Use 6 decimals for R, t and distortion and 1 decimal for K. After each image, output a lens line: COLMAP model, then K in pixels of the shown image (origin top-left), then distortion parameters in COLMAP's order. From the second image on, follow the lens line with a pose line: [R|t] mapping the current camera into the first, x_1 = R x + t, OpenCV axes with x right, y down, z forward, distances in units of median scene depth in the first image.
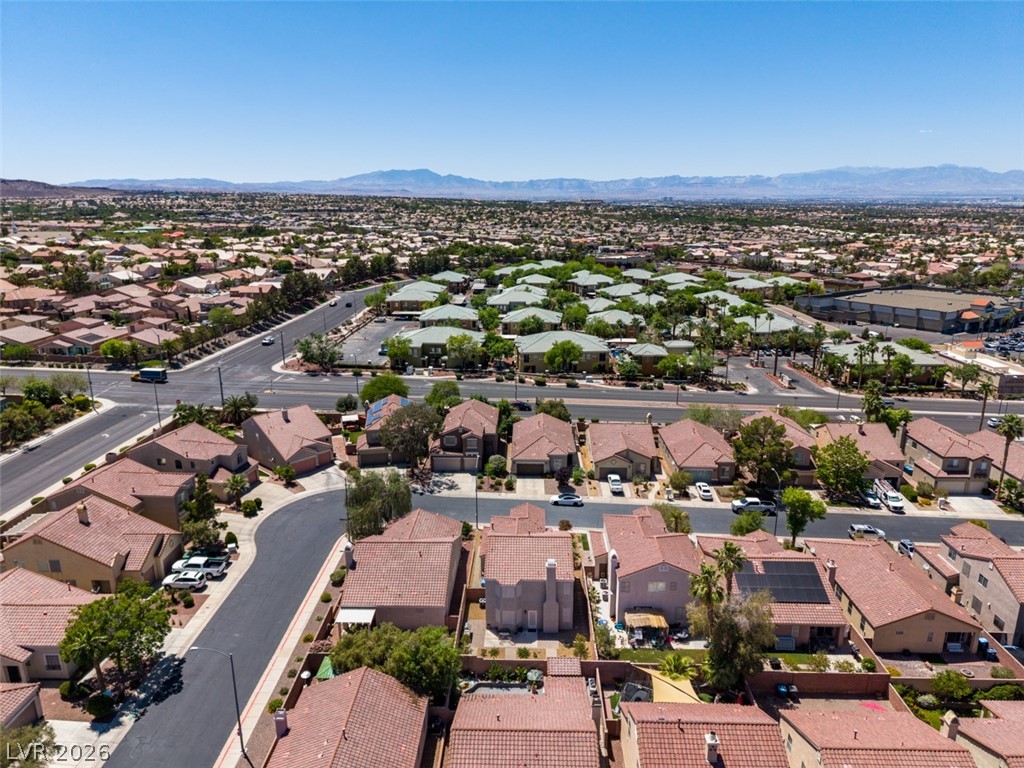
lens RADIAL K [[682.6, 0, 512.0], [0, 682.6, 384.0], [0, 0, 1]] dist [0.075338, -0.095523]
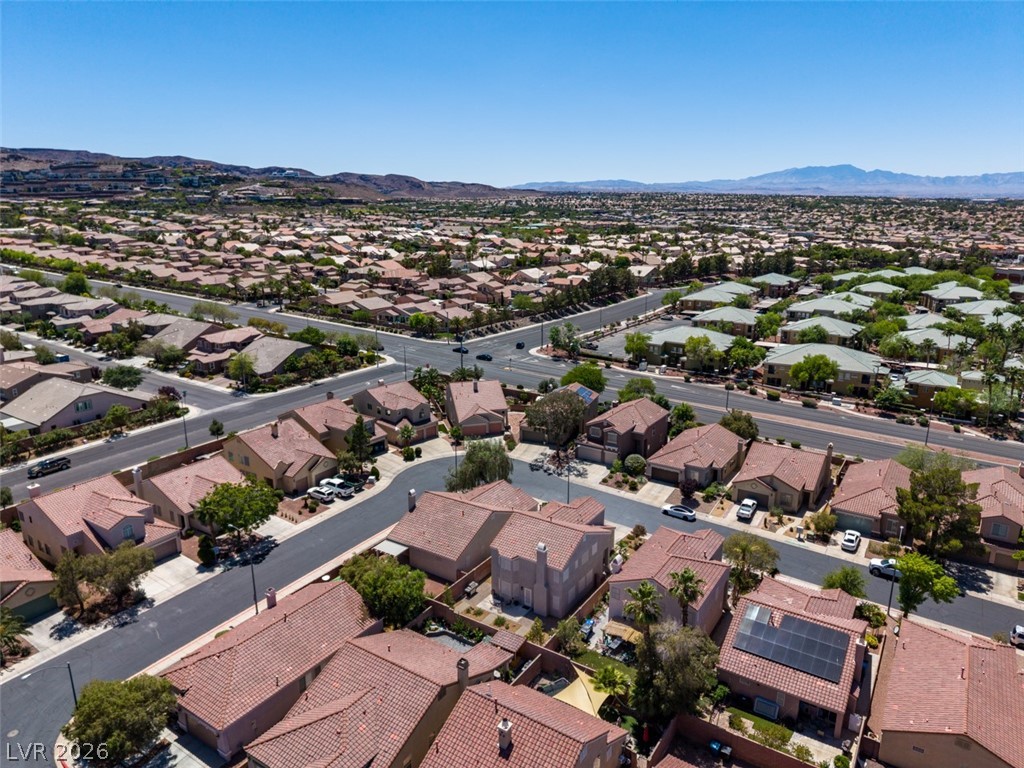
lens RADIAL K [[684.4, 0, 512.0], [0, 684.4, 384.0], [0, 0, 1]] dist [0.044840, -0.047443]
pose [[0.849705, 0.136166, -0.509373, 0.287856], [-0.135637, 0.990015, 0.038389, -0.009680], [0.509514, 0.036471, 0.859689, 0.044054]]
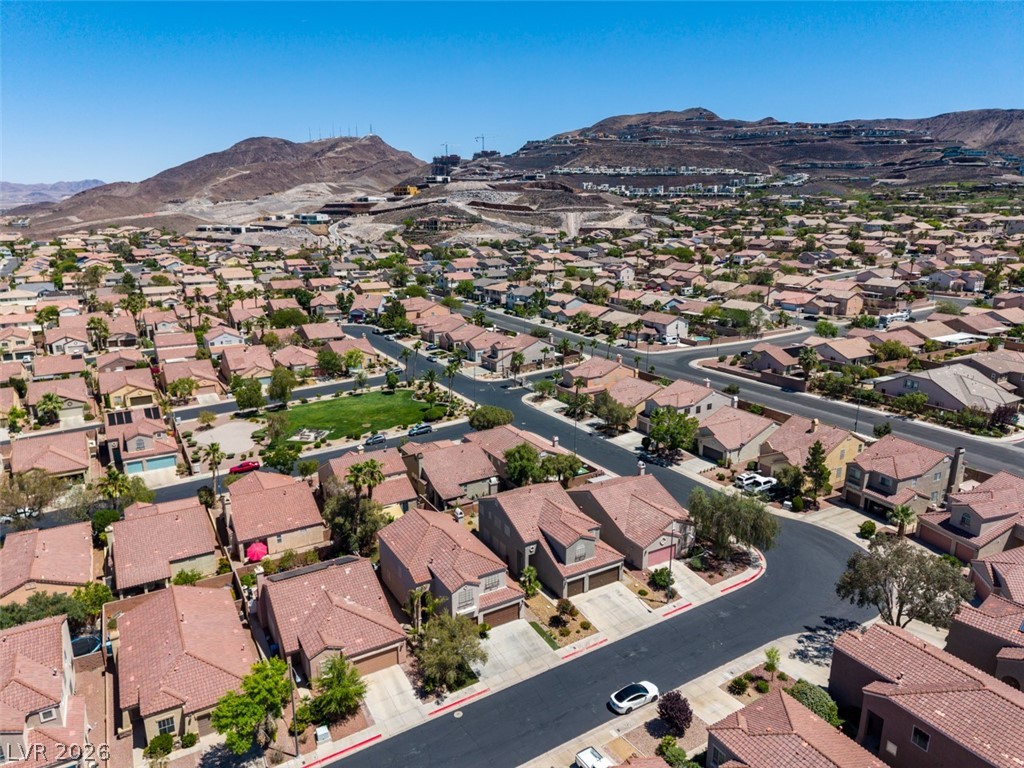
lens RADIAL K [[684.4, 0, 512.0], [0, 684.4, 384.0], [0, 0, 1]] dist [0.044840, -0.047443]
pose [[-0.851215, 0.136517, -0.506751, 0.364496], [-0.133258, 0.877710, 0.460290, -0.275963], [0.507618, 0.459334, -0.728928, 1.047564]]
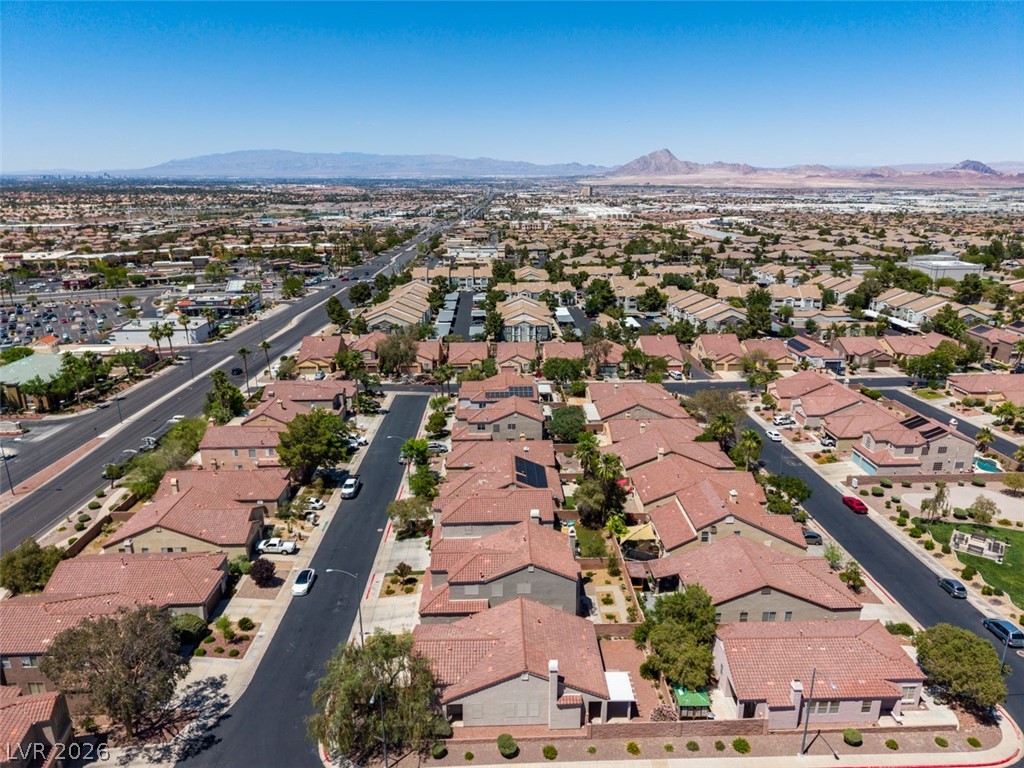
lens RADIAL K [[682.6, 0, 512.0], [0, 682.6, 384.0], [0, 0, 1]] dist [0.075338, -0.095523]
pose [[-0.050016, -0.292529, 0.954948, -0.541607], [0.265004, 0.917986, 0.295086, -0.186745], [-0.962949, 0.267824, 0.031607, 0.558673]]
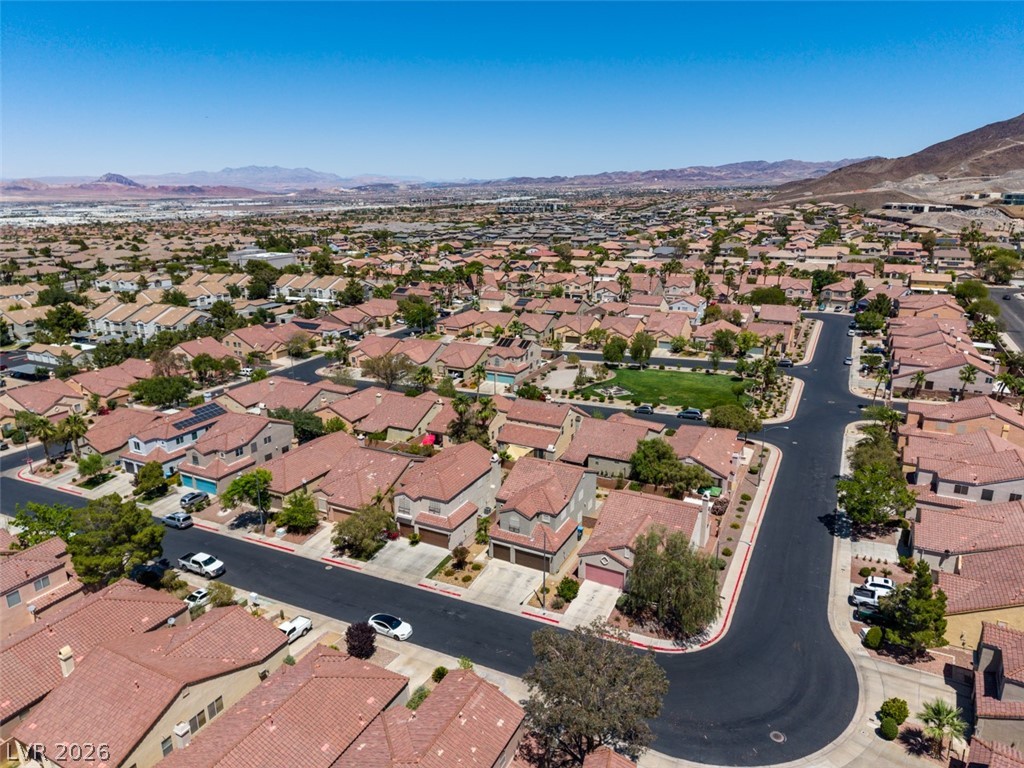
lens RADIAL K [[684.4, 0, 512.0], [0, 684.4, 384.0], [0, 0, 1]] dist [0.044840, -0.047443]
pose [[-0.903502, -0.117616, 0.412129, -0.232603], [0.114929, 0.859898, 0.497361, -0.297604], [-0.412886, 0.496732, -0.763402, 1.122944]]
